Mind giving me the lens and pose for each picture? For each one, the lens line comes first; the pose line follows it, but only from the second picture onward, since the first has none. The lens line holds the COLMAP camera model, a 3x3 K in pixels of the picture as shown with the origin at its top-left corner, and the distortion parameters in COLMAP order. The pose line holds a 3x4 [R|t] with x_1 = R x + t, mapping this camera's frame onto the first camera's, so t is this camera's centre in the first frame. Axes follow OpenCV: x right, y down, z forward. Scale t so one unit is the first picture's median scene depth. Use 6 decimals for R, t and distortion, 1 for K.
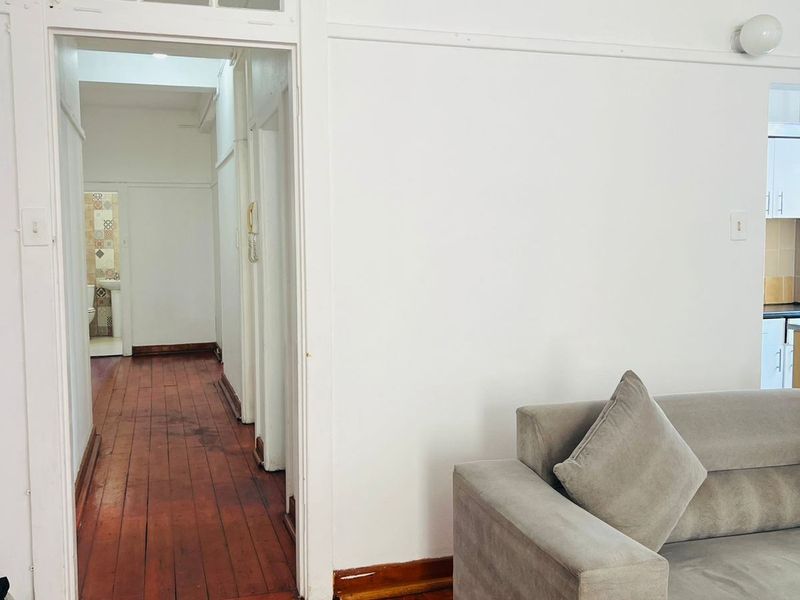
lens RADIAL K [[808.8, 0, 400.0], [0, 808.8, 300.0], [0, 0, 1]] dist [0.016961, 0.004588]
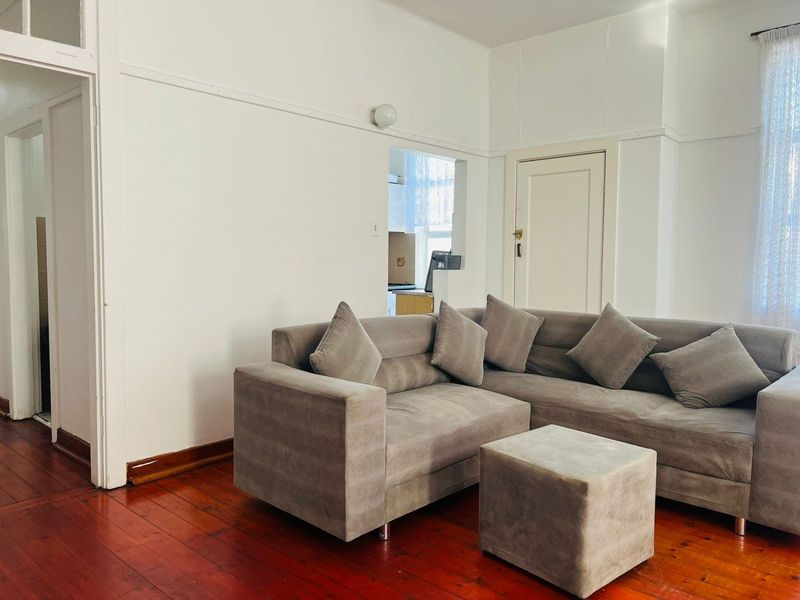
lens RADIAL K [[608.0, 0, 400.0], [0, 608.0, 300.0], [0, 0, 1]] dist [0.066116, -0.079738]
pose [[0.863469, -0.017238, 0.504108, -0.213215], [0.019377, 0.999812, 0.000999, 0.070009], [-0.504030, 0.008906, 0.863640, -0.141744]]
